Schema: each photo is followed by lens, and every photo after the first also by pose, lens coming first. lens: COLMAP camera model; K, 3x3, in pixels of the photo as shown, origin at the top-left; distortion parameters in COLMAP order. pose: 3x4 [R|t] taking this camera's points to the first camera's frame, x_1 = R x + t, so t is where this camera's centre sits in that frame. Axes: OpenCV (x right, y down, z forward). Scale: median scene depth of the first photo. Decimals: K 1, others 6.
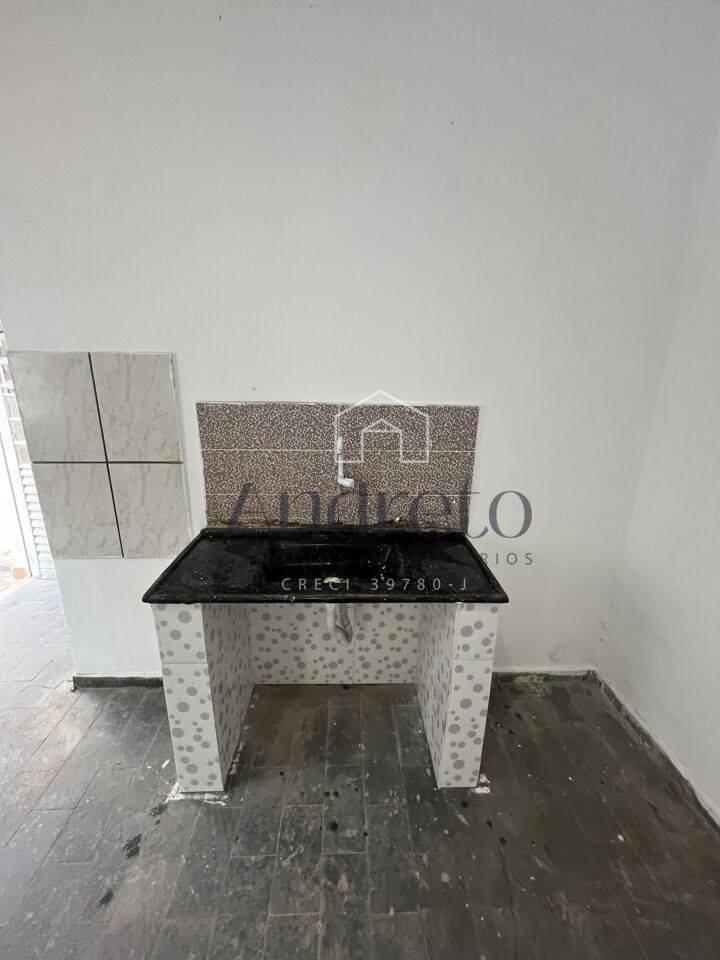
lens RADIAL K [[390.1, 0, 358.7], [0, 390.1, 478.5], [0, 0, 1]] dist [-0.003103, 0.000266]
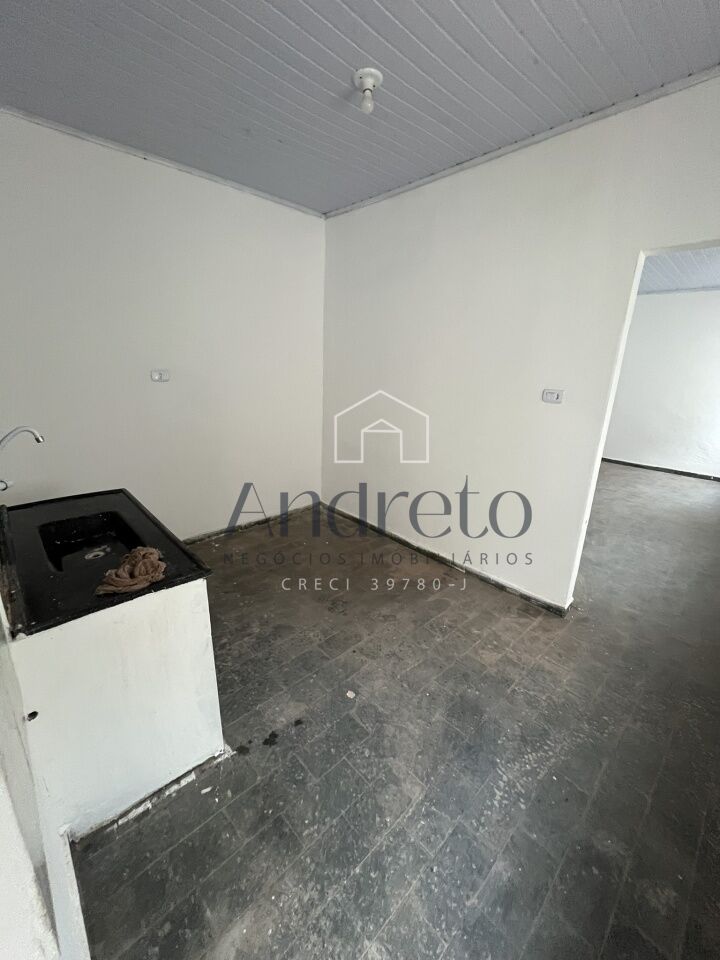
lens RADIAL K [[390.1, 0, 360.5], [0, 390.1, 479.4], [0, 0, 1]] dist [-0.003103, 0.000266]
pose [[-0.658929, -0.254240, 0.707937, -1.167408], [0.160559, 0.871921, 0.462575, -0.273796], [-0.734870, 0.418469, -0.533713, 0.885801]]
